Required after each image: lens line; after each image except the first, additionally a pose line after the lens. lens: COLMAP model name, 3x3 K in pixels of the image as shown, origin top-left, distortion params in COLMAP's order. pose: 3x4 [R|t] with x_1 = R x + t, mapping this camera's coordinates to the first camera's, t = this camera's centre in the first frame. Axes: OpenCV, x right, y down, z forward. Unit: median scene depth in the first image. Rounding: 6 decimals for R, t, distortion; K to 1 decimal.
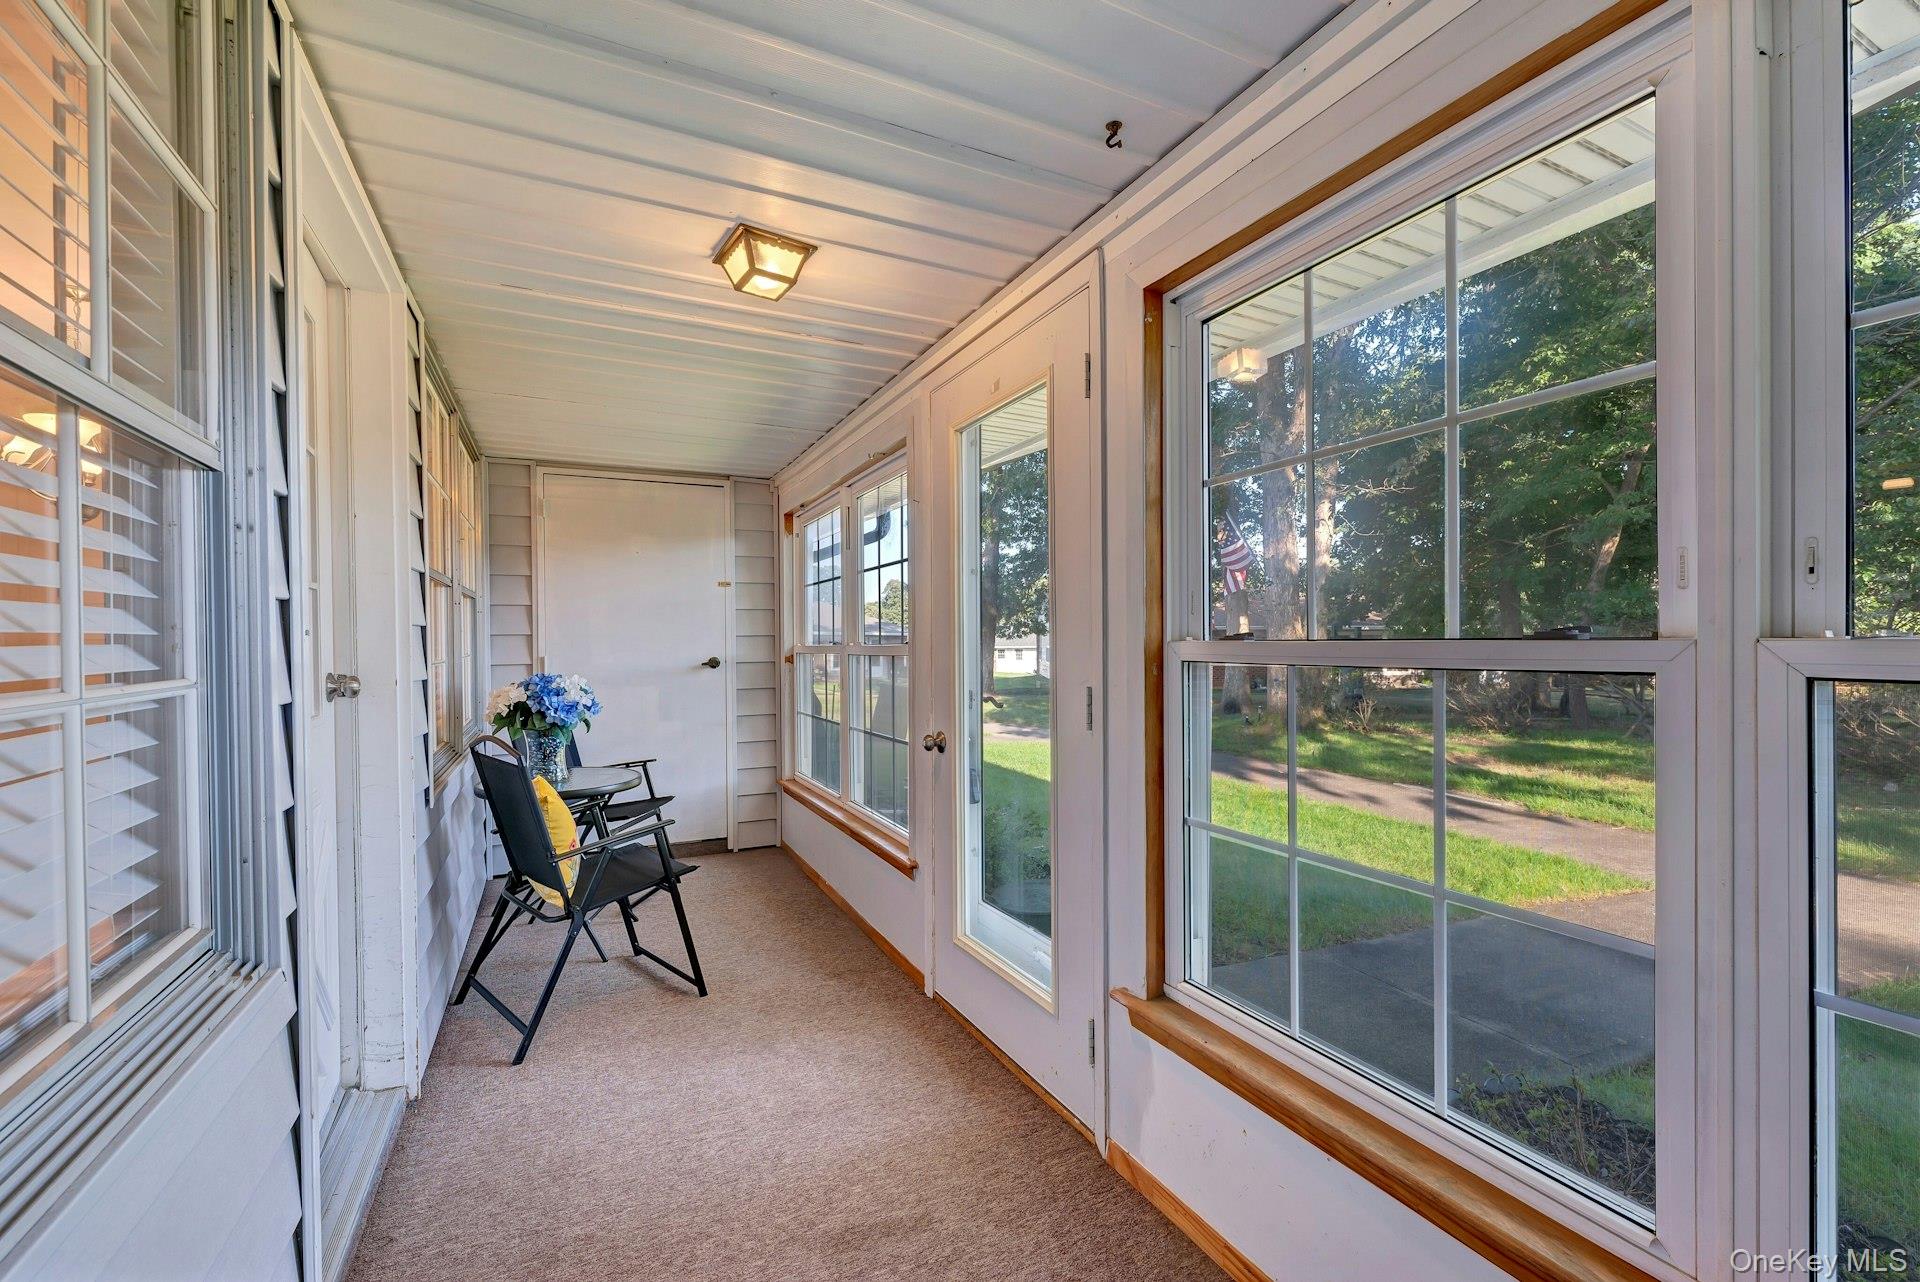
lens RADIAL K [[783.0, 0, 961.2], [0, 783.0, 638.7], [0, 0, 1]] dist [0.001289, 0.000180]
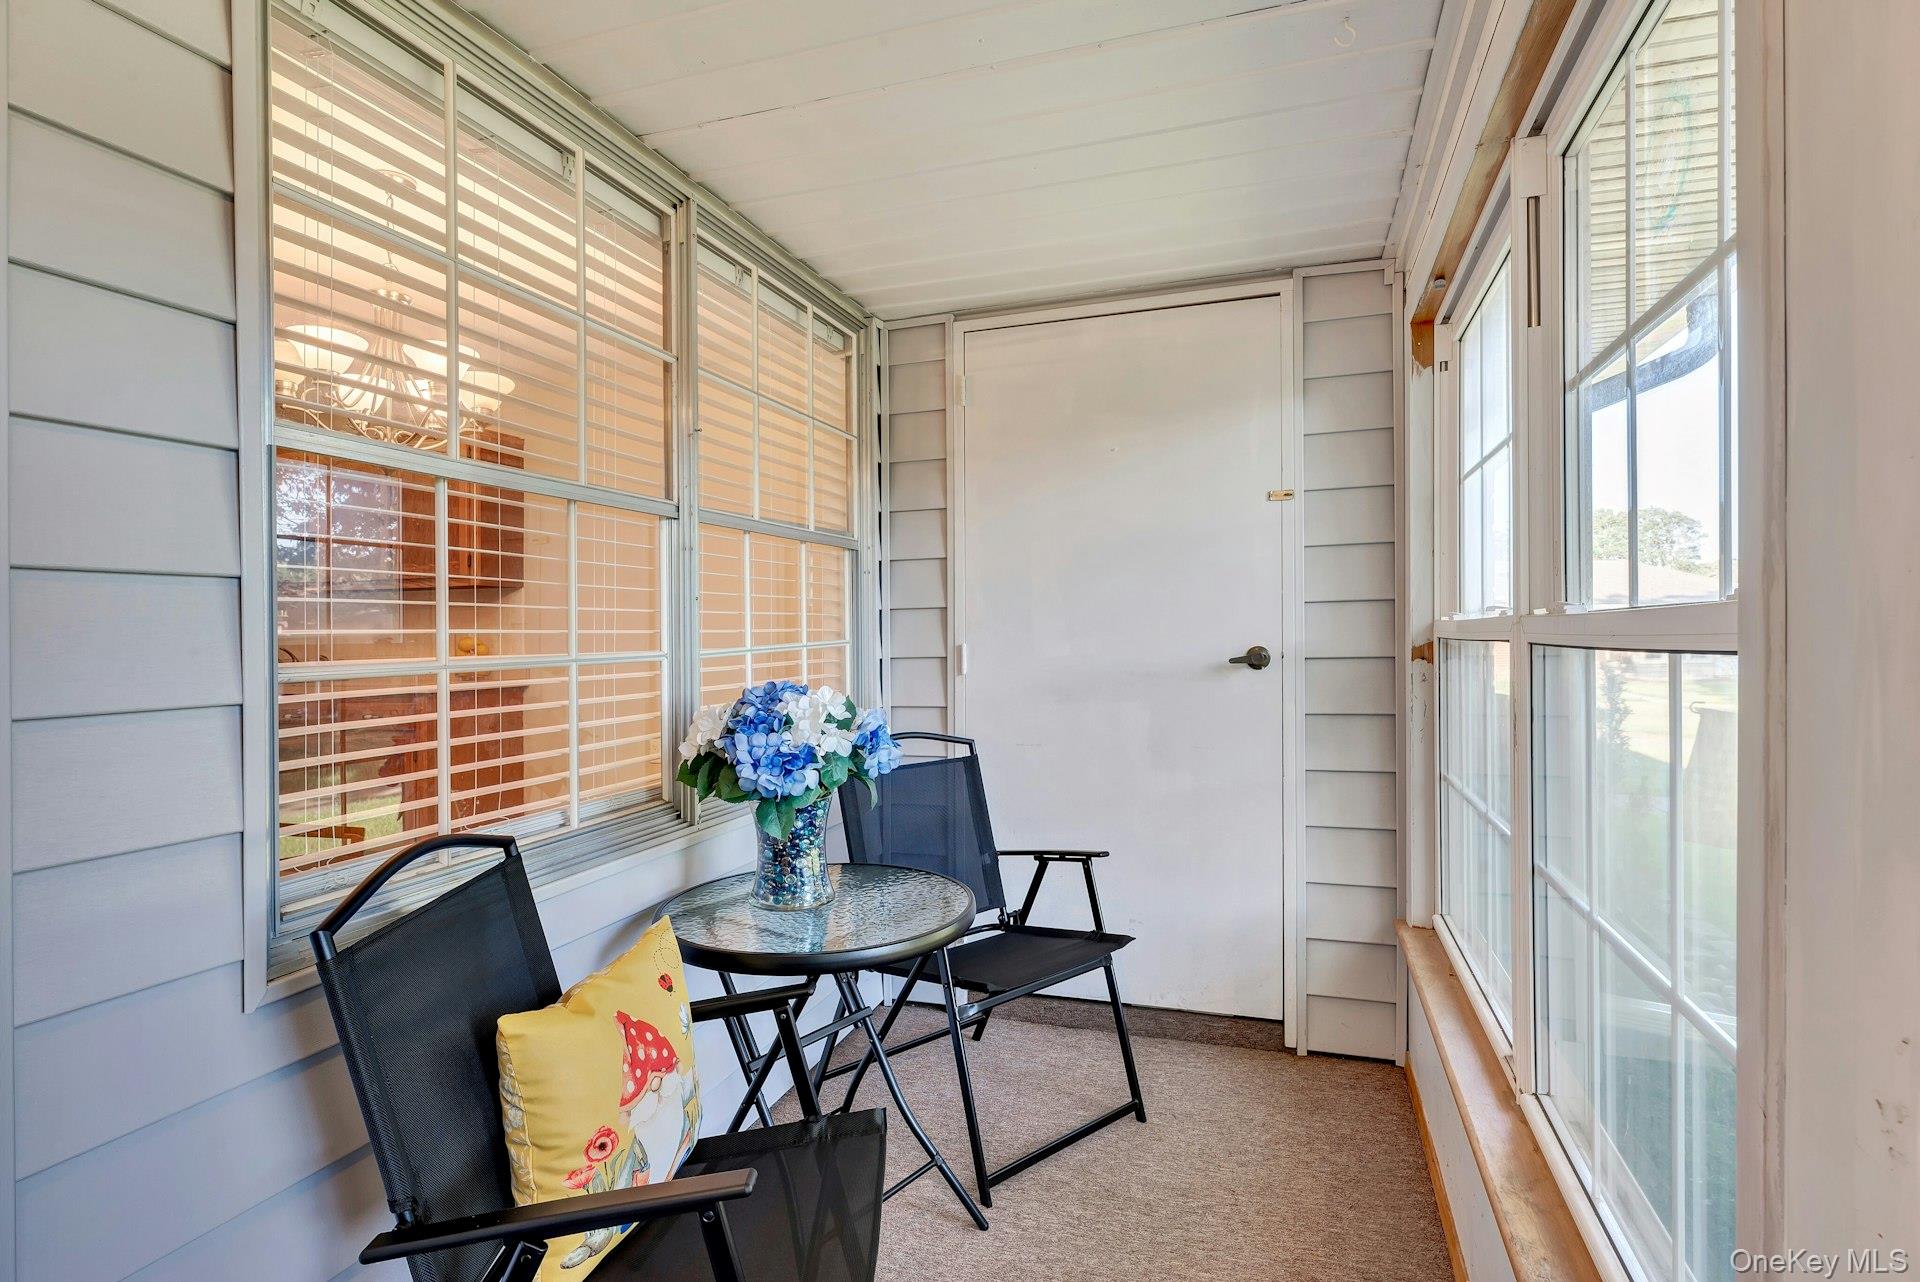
lens RADIAL K [[955.1, 0, 960.0], [0, 955.1, 641.0], [0, 0, 1]] dist [-0.030132, -0.000073]
pose [[0.700936, 0.003446, -0.713216, -0.023706], [0.015139, 0.999691, 0.019708, 0.005921], [0.713064, -0.024611, 0.700667, 0.450348]]
